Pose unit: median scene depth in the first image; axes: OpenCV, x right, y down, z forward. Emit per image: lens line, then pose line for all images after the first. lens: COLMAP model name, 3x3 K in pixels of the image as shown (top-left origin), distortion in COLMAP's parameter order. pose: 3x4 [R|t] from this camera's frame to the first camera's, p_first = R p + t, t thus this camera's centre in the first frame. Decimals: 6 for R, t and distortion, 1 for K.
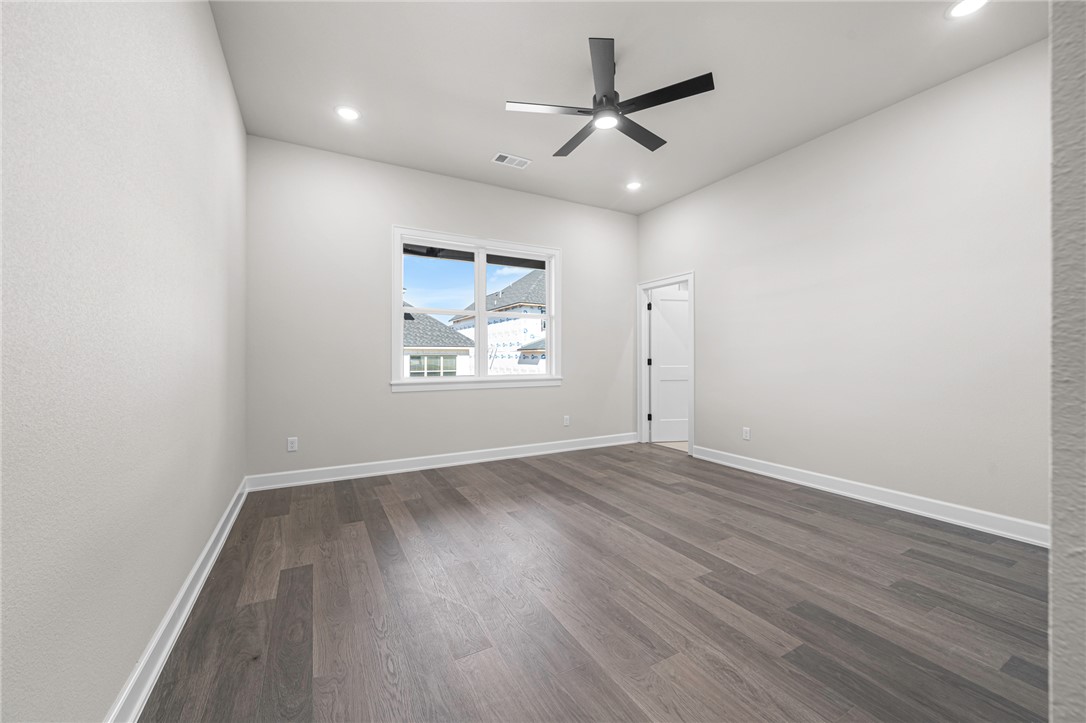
lens RADIAL K [[416.3, 0, 546.6], [0, 416.3, 357.4], [0, 0, 1]] dist [-0.000366, -0.000083]
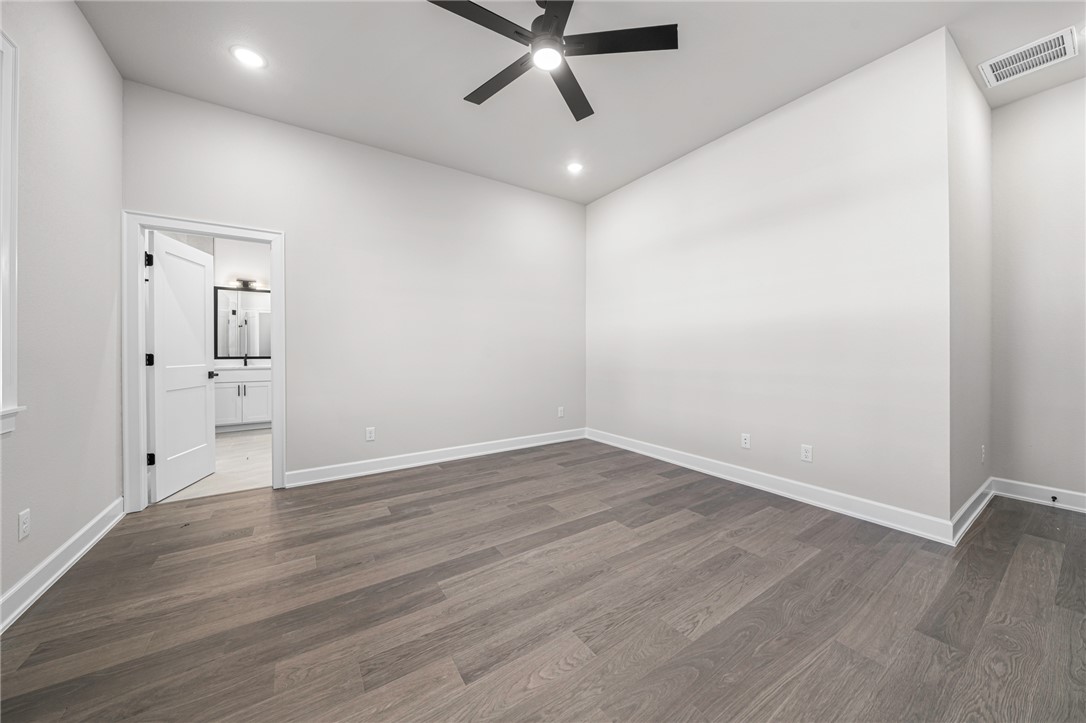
lens RADIAL K [[374.9, 0, 536.9], [0, 374.9, 355.2], [0, 0, 1]] dist [-0.006760, -0.000083]
pose [[-0.071464, -0.009039, 0.997402, -0.535244], [0.000864, 0.999958, 0.009124, 0.000802], [-0.997443, 0.001514, -0.071453, 0.987924]]
